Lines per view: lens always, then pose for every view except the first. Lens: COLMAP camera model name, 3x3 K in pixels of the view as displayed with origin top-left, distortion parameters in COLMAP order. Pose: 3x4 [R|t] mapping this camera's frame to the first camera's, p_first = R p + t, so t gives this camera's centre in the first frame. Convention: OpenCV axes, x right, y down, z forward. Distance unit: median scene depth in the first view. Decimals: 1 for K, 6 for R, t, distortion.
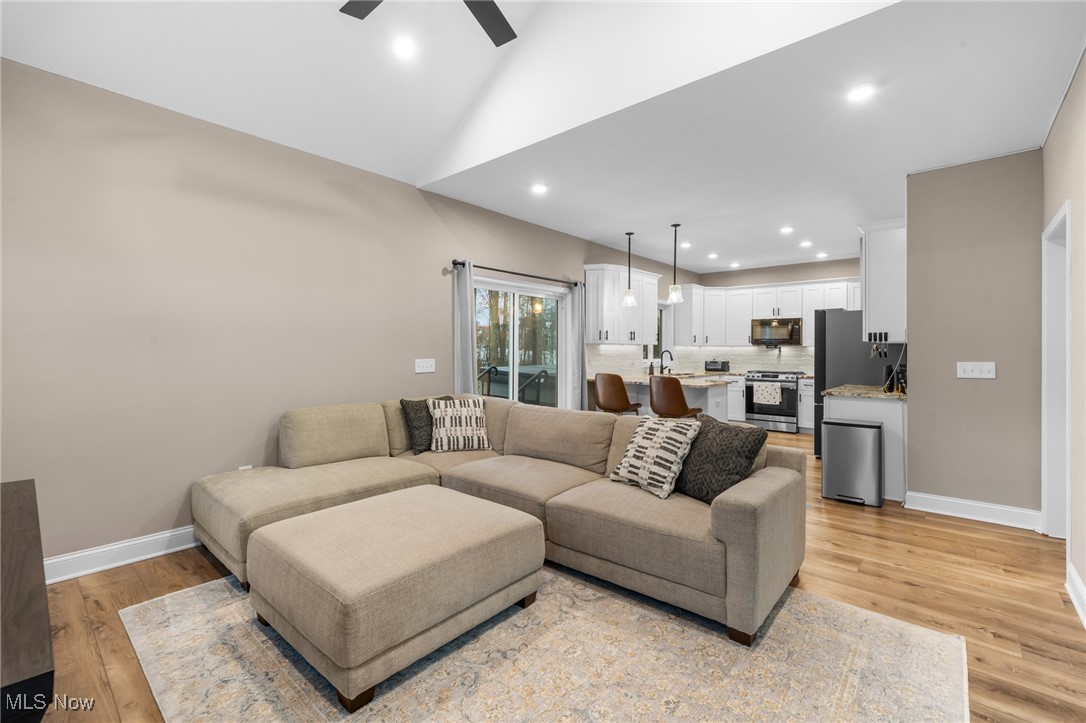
lens RADIAL K [[469.7, 0, 541.5], [0, 469.7, 347.0], [0, 0, 1]] dist [-0.001352, -0.000112]
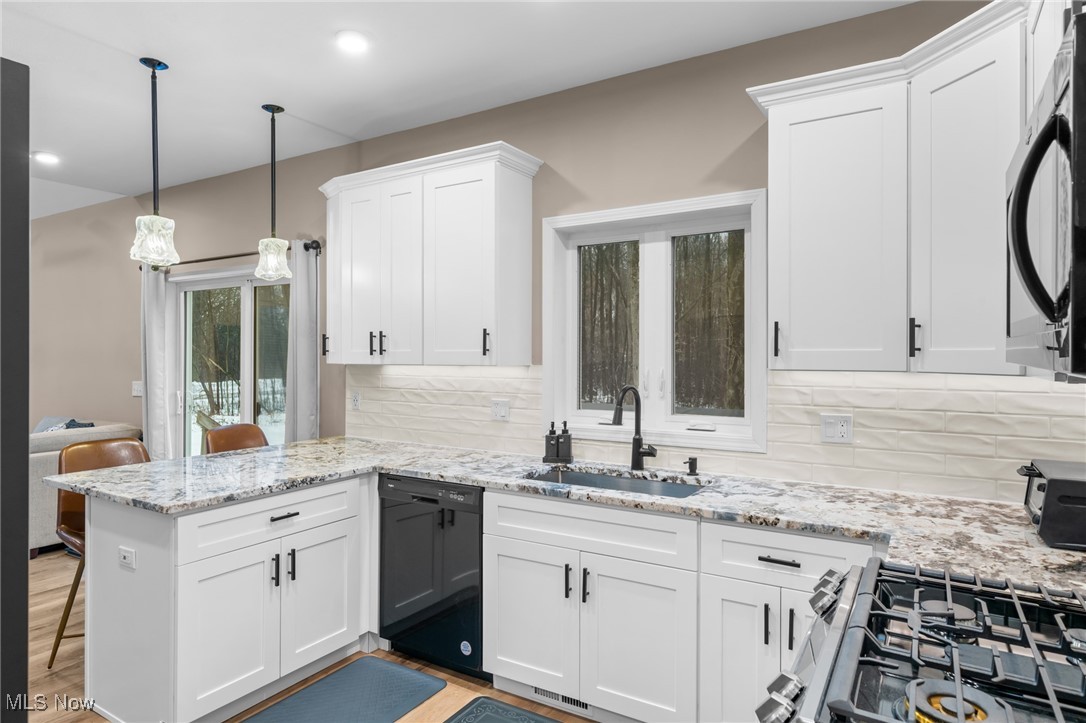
lens RADIAL K [[632.0, 0, 543.0], [0, 632.0, 361.5], [0, 0, 1]] dist [-0.001056, 0.000098]
pose [[0.172071, 0.005787, -0.985068, 0.622378], [0.004007, 0.999970, 0.006575, -0.009842], [0.985076, -0.005078, 0.172042, 0.889856]]
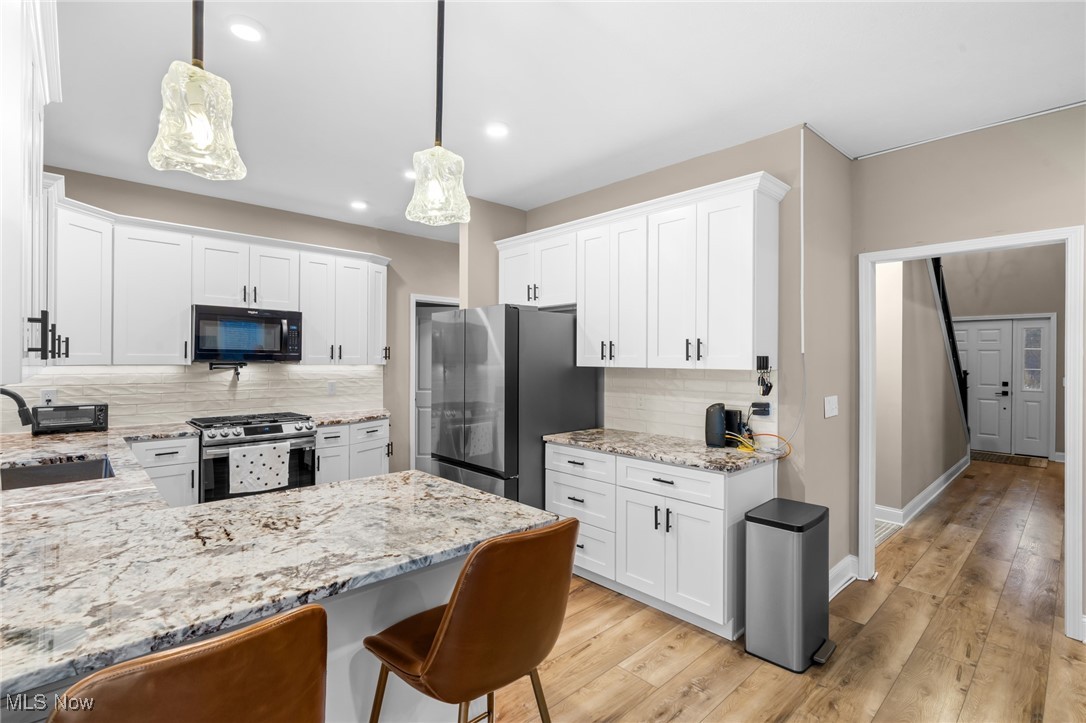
lens RADIAL K [[506.7, 0, 542.3], [0, 506.7, 357.6], [0, 0, 1]] dist [0.002486, 0.000422]
pose [[0.097659, -0.002435, 0.995217, 0.007610], [-0.010560, 0.999938, 0.003483, -0.014917], [-0.995164, -0.010850, 0.097628, 0.663092]]
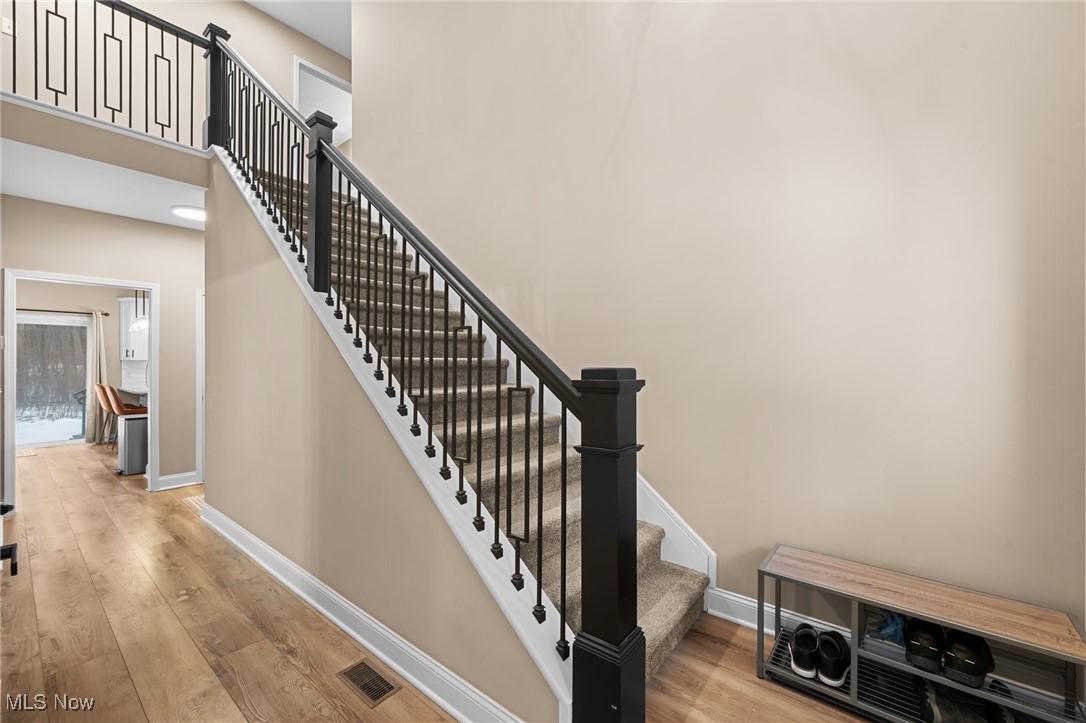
lens RADIAL K [[437.8, 0, 542.1], [0, 437.8, 355.9], [0, 0, 1]] dist [0.007790, 0.000327]
pose [[0.999167, -0.001404, 0.040780, 0.968158], [0.001297, 0.999996, 0.002645, -0.016382], [-0.040784, -0.002589, 0.999165, -0.194000]]
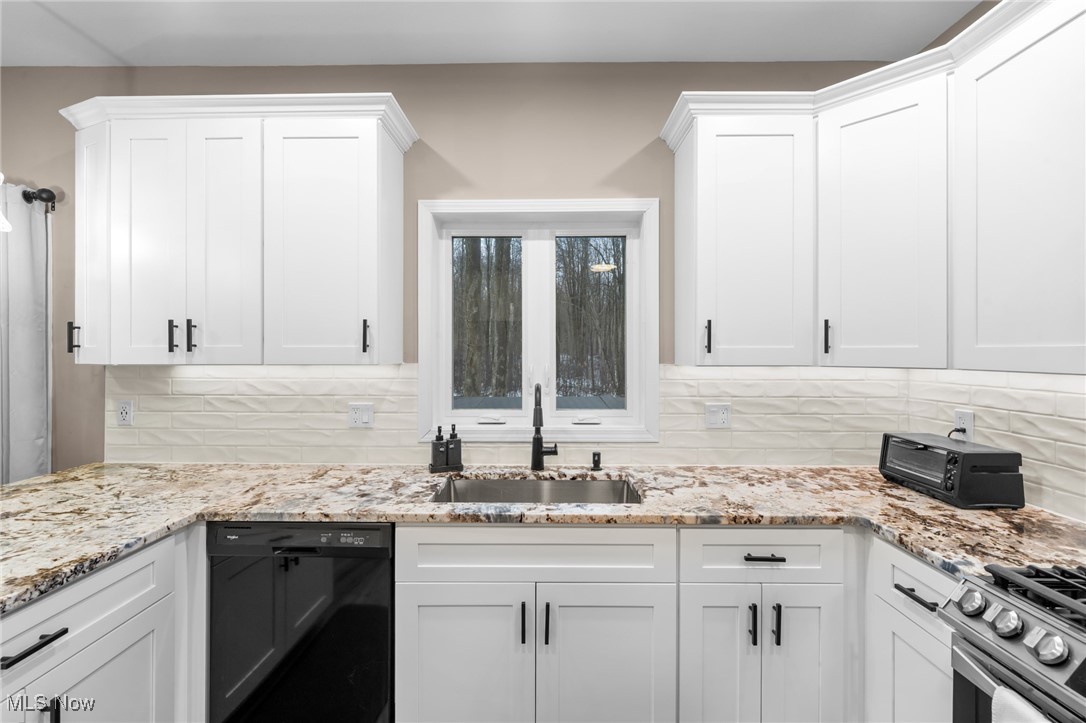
lens RADIAL K [[466.3, 0, 542.3], [0, 466.3, 353.9], [0, 0, 1]] dist [-0.000137, -0.000084]
pose [[0.651892, -0.001465, -0.758310, 0.467000], [0.005617, 0.999980, 0.002897, -0.010560], [0.758291, -0.006147, 0.651888, 0.835770]]
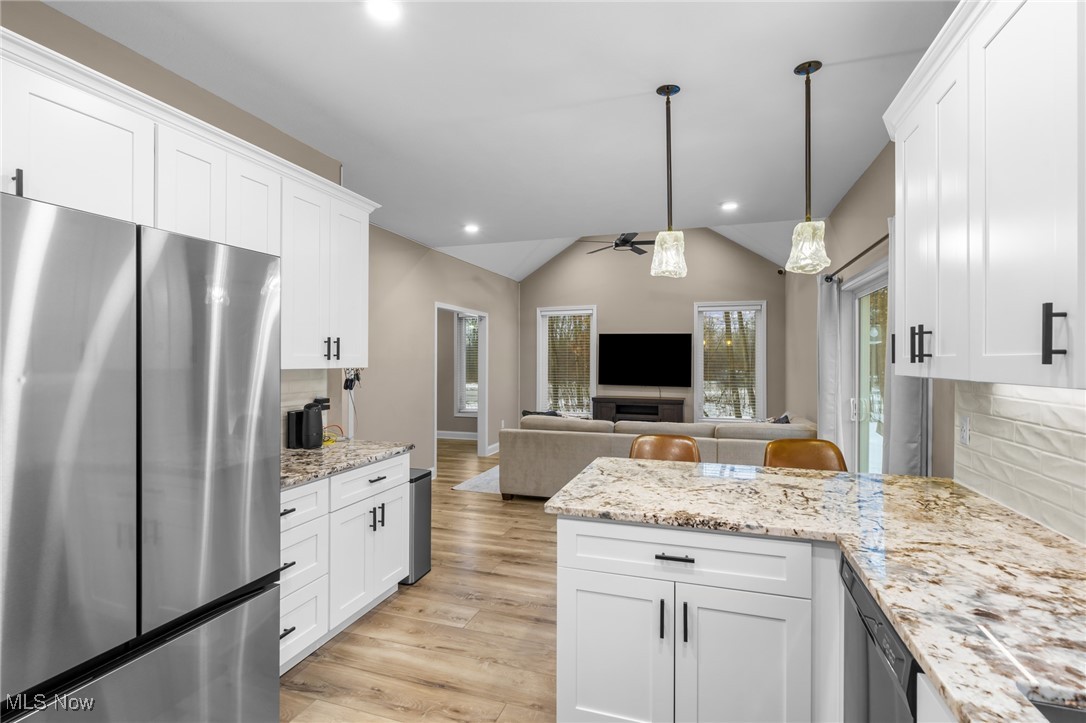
lens RADIAL K [[511.1, 0, 543.5], [0, 511.1, 359.3], [0, 0, 1]] dist [-0.000330, -0.000101]
pose [[-0.920142, -0.008315, -0.391496, 0.408911], [-0.005386, 0.999949, -0.008579, -0.010590], [0.391547, -0.005786, -0.920140, 0.995906]]
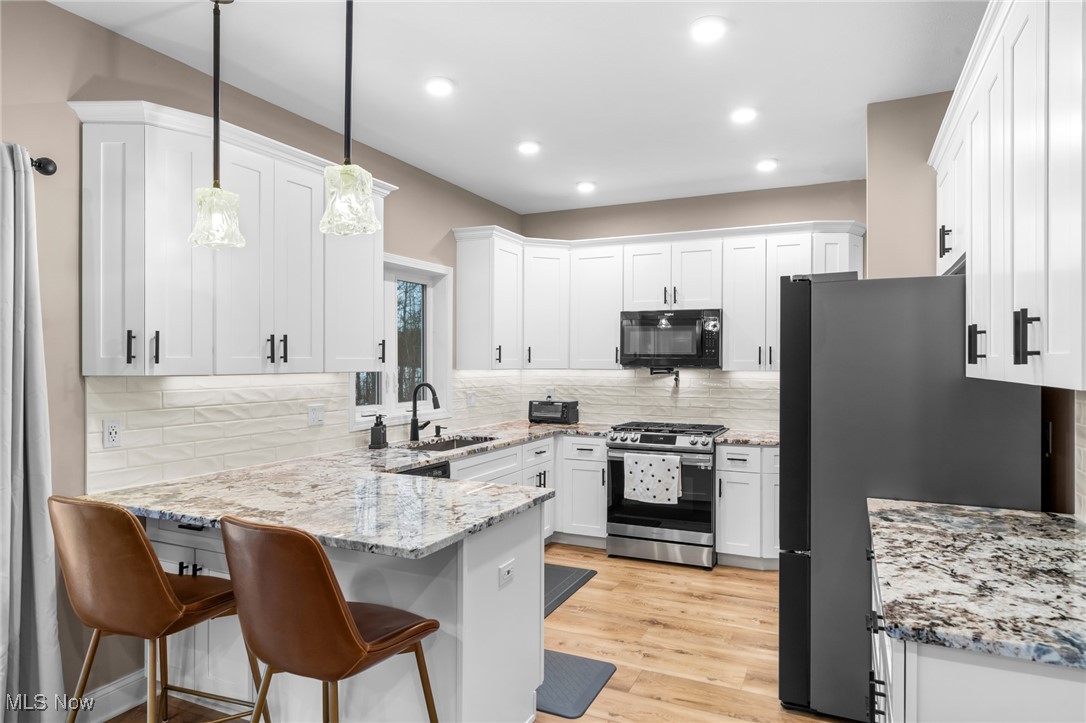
lens RADIAL K [[650.5, 0, 543.0], [0, 650.5, 361.5], [0, 0, 1]] dist [0.002257, 0.000376]
pose [[0.960175, -0.002438, 0.279387, 0.207898], [0.000735, 0.999980, 0.006203, -0.014827], [-0.279397, -0.005751, 0.960158, 0.435233]]
